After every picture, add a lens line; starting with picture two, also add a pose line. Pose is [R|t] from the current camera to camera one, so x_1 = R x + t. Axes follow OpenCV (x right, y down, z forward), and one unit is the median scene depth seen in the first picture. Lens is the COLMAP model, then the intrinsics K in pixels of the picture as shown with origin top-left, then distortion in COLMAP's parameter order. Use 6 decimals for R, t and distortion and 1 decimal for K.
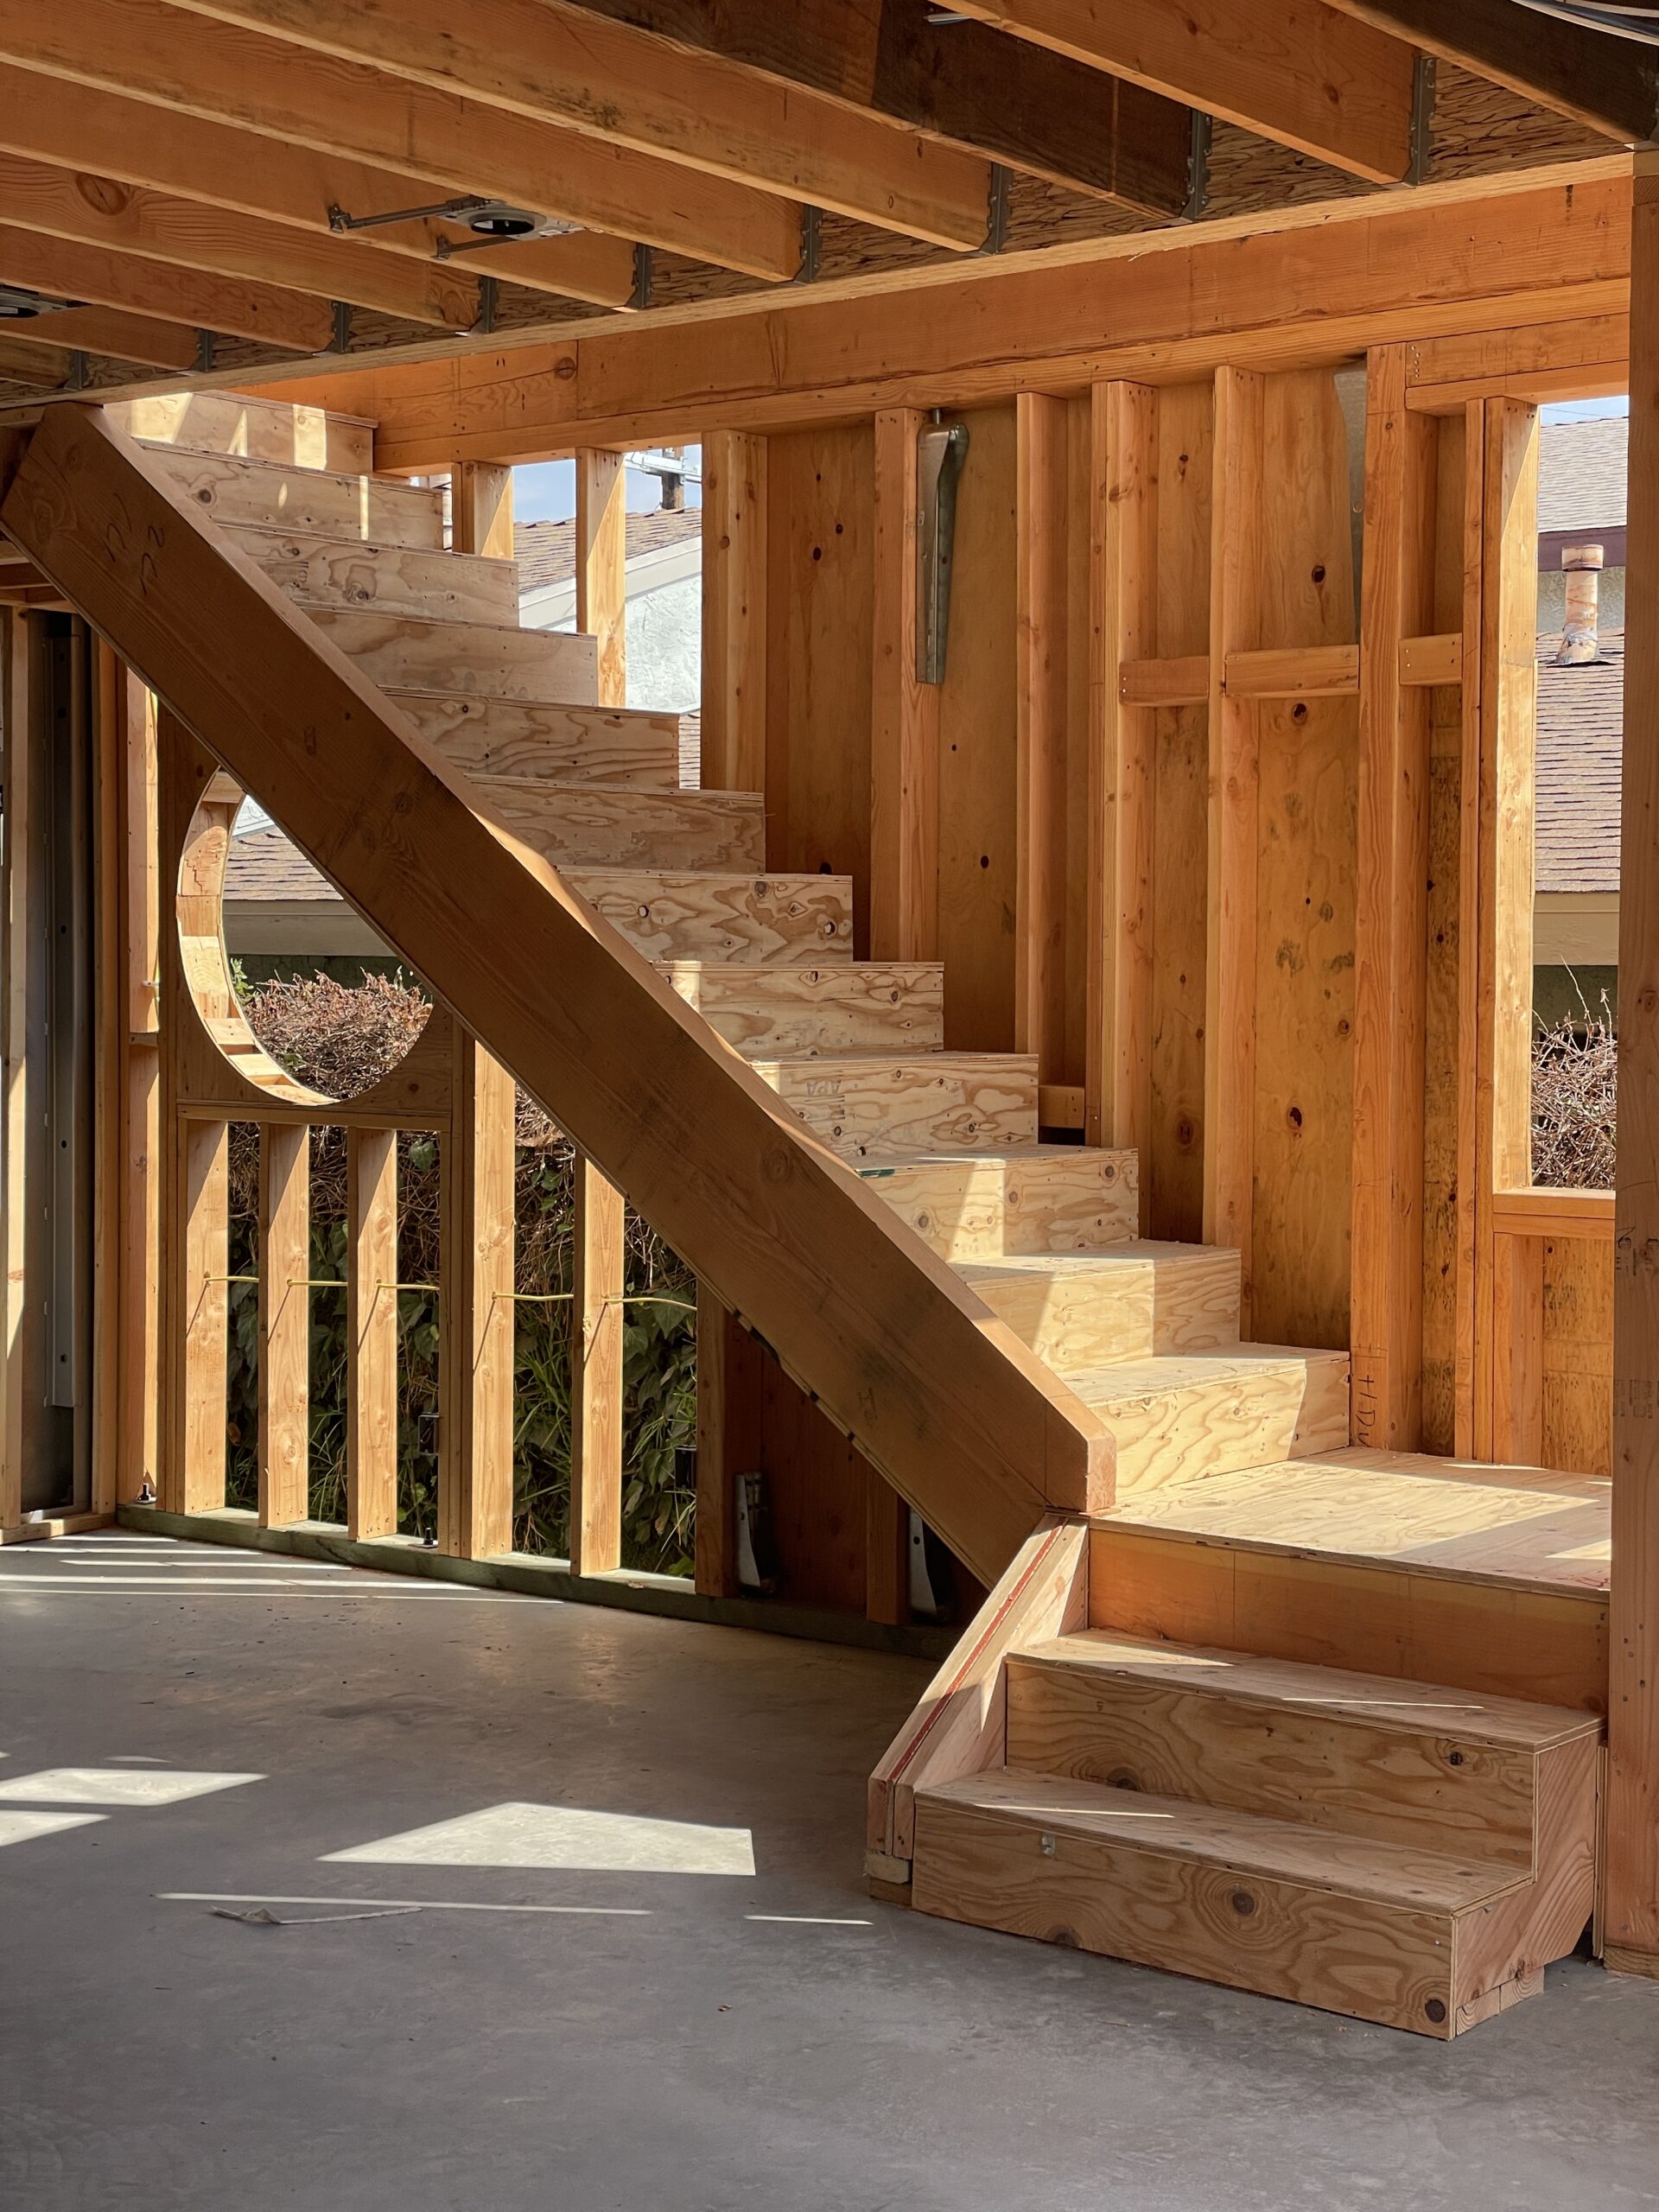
lens RADIAL K [[3332.1, 0, 830.7], [0, 3332.1, 1112.5], [0, 0, 1]] dist [0.132528, 0.000000]
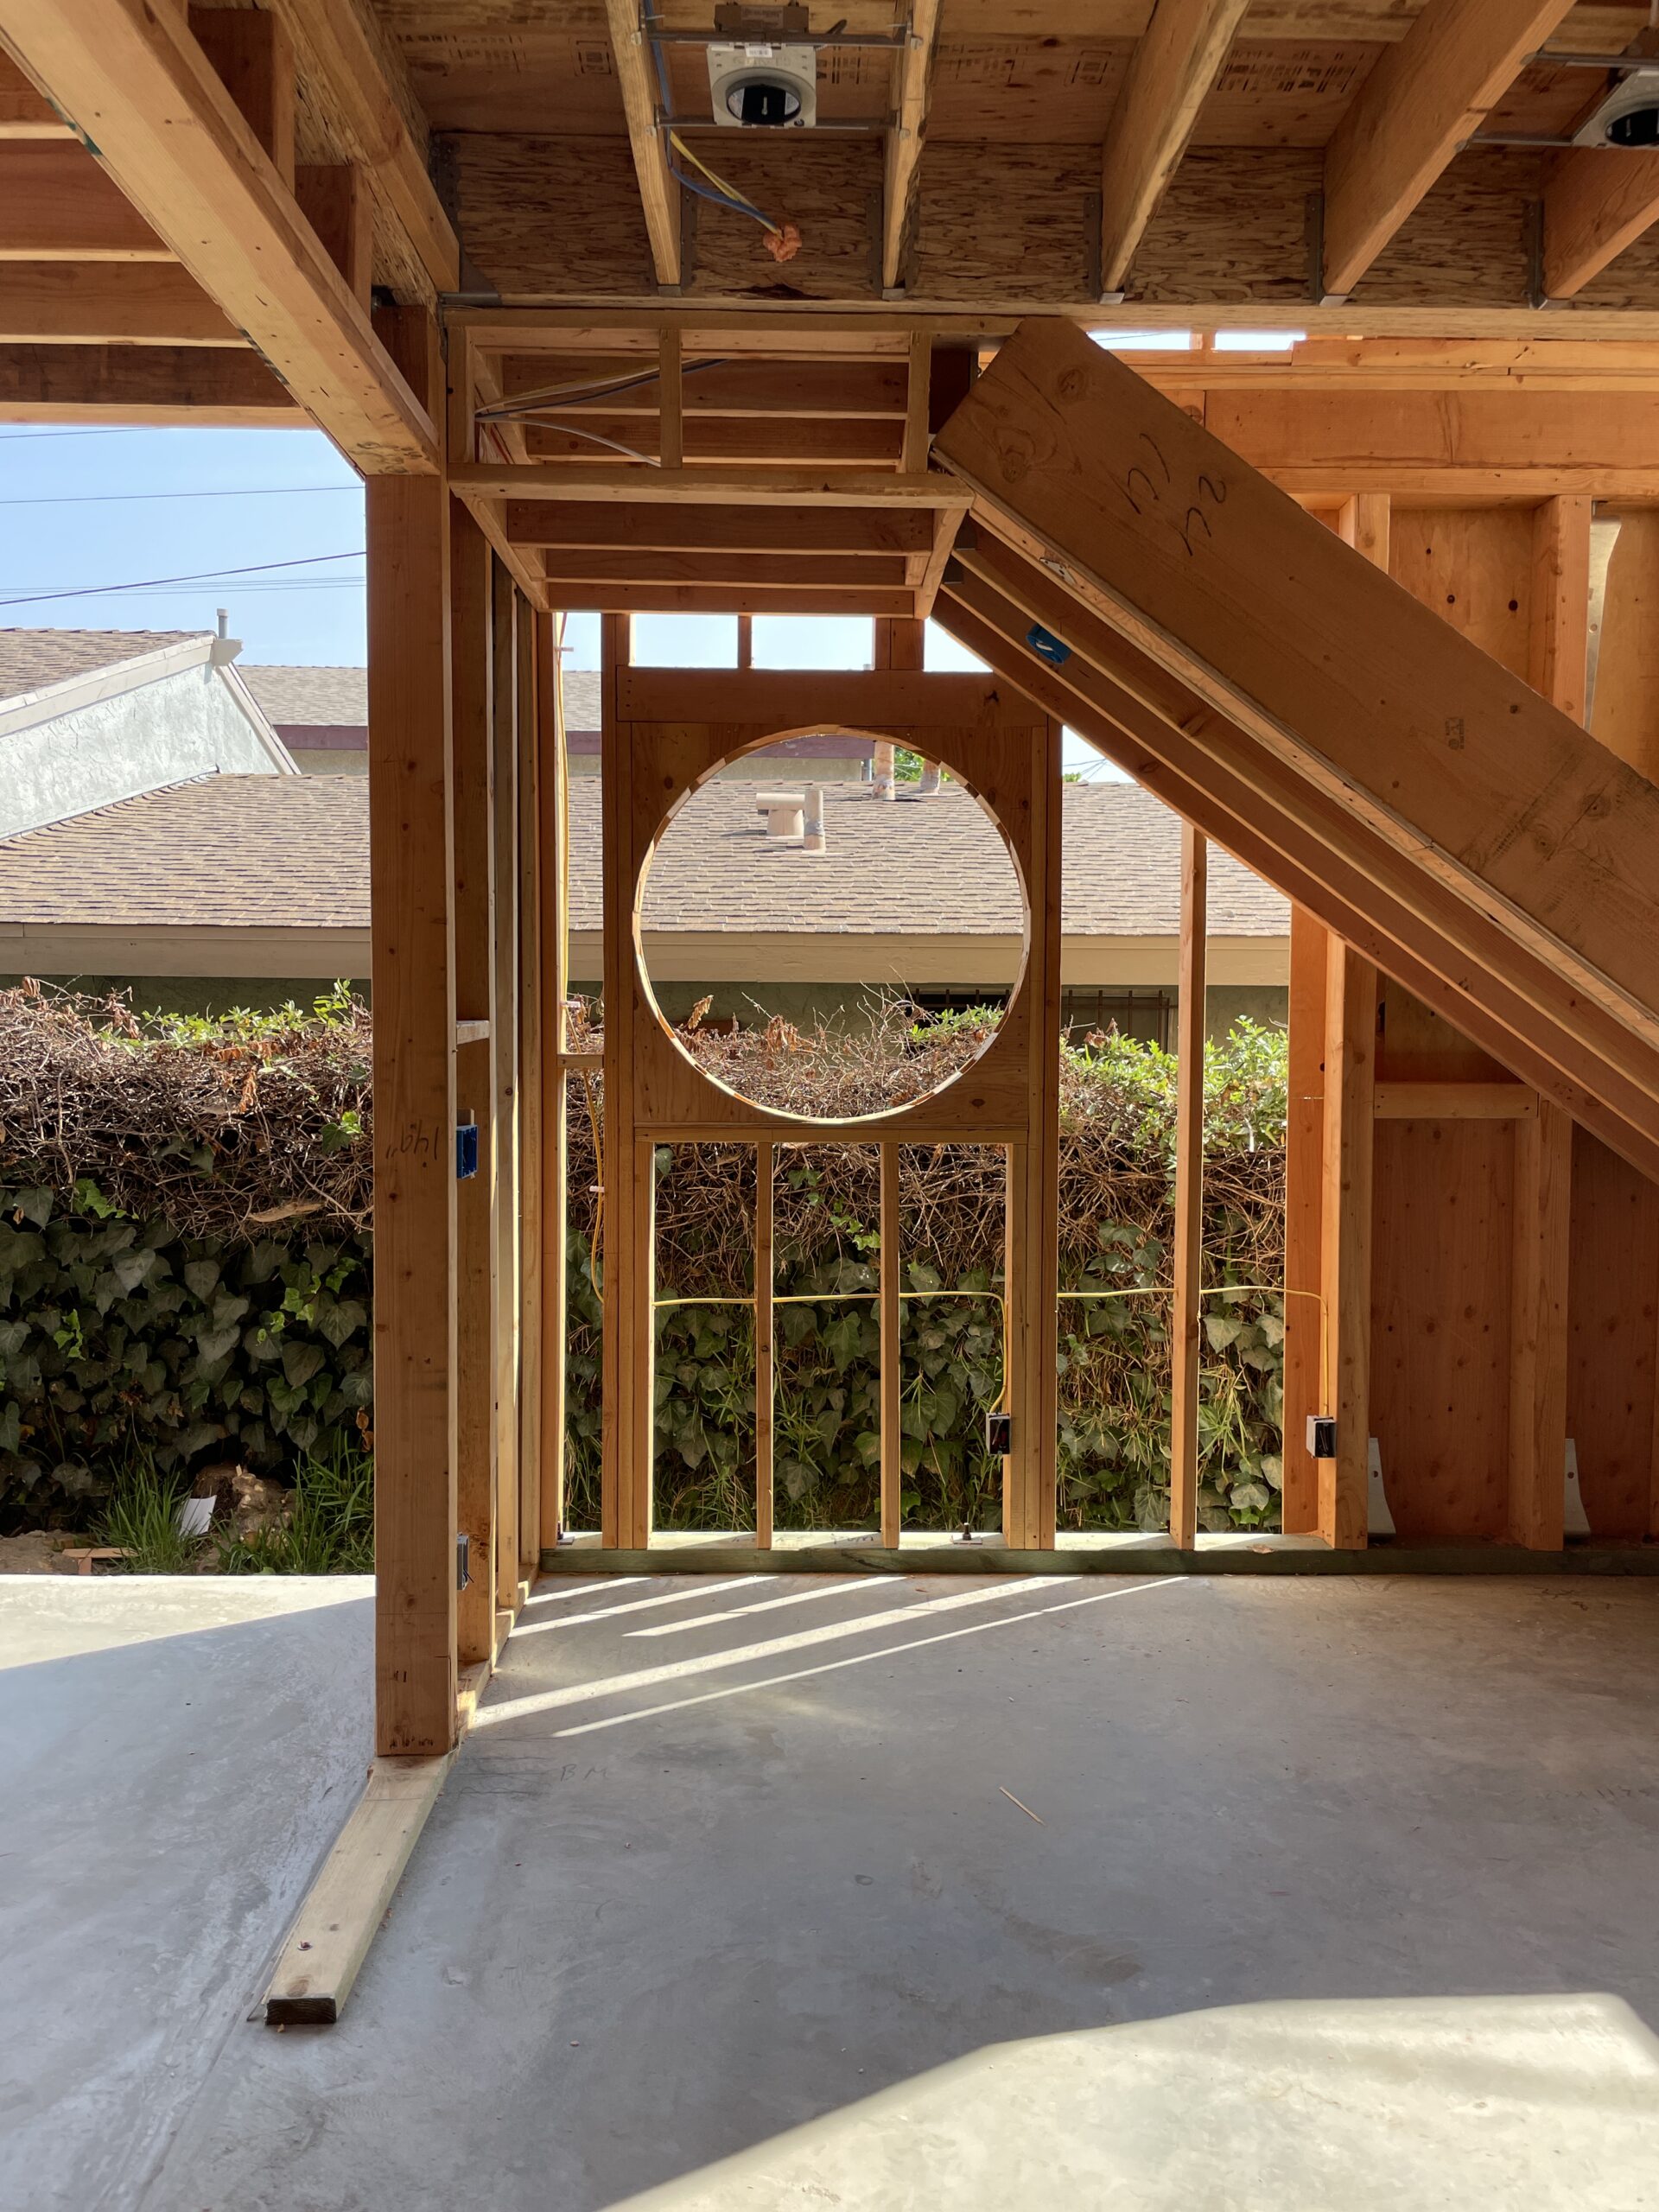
lens RADIAL K [[1687.5, 0, 828.1], [0, 1687.5, 1086.5], [0, 0, 1]] dist [0.013621, -0.001245]
pose [[0.781132, -0.037130, 0.623261, -0.538562], [0.028342, 0.999310, 0.024011, -0.028891], [-0.623723, -0.001091, 0.781645, 0.695547]]
